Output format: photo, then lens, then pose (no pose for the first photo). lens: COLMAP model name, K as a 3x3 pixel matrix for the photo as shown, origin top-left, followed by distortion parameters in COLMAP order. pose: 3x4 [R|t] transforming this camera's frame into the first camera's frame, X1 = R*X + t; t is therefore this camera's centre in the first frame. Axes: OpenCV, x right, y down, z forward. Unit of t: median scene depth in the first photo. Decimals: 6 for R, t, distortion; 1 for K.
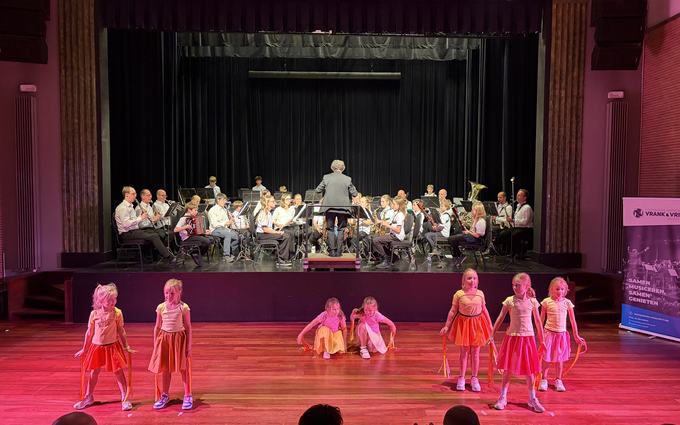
lens RADIAL K [[503.5, 0, 341.2], [0, 503.5, 213.8], [0, 0, 1]] dist [0.043690, -0.031921]
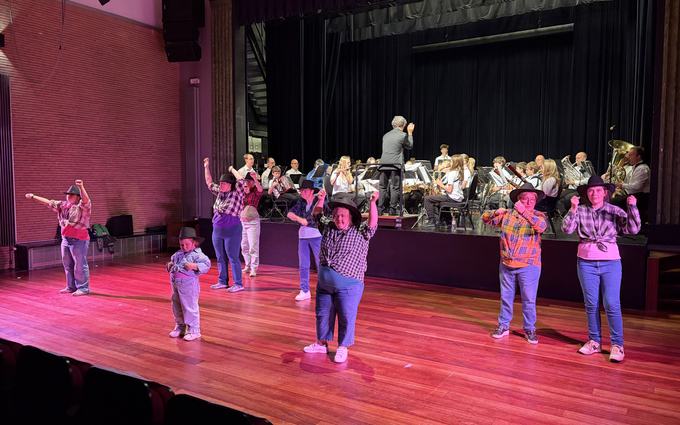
lens RADIAL K [[503.5, 0, 357.5], [0, 503.5, 211.2], [0, 0, 1]] dist [0.043690, -0.031921]
pose [[0.847152, 0.030310, -0.530486, 0.443466], [-0.022800, 0.999526, 0.020700, 0.053924], [0.530862, -0.005441, 0.847441, 0.099415]]
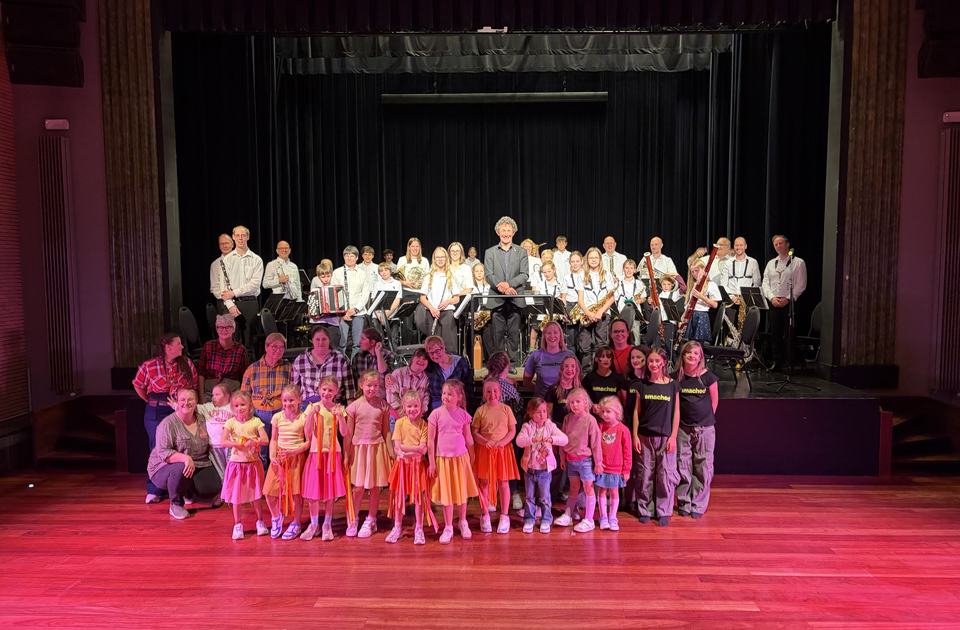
lens RADIAL K [[715.0, 0, 480.3], [0, 715.0, 315.5], [0, 0, 1]] dist [0.034574, -0.014608]
pose [[0.998903, -0.007258, -0.046257, -0.013599], [0.008324, 0.999703, 0.022884, -0.010931], [0.046077, -0.023244, 0.998667, 0.065175]]
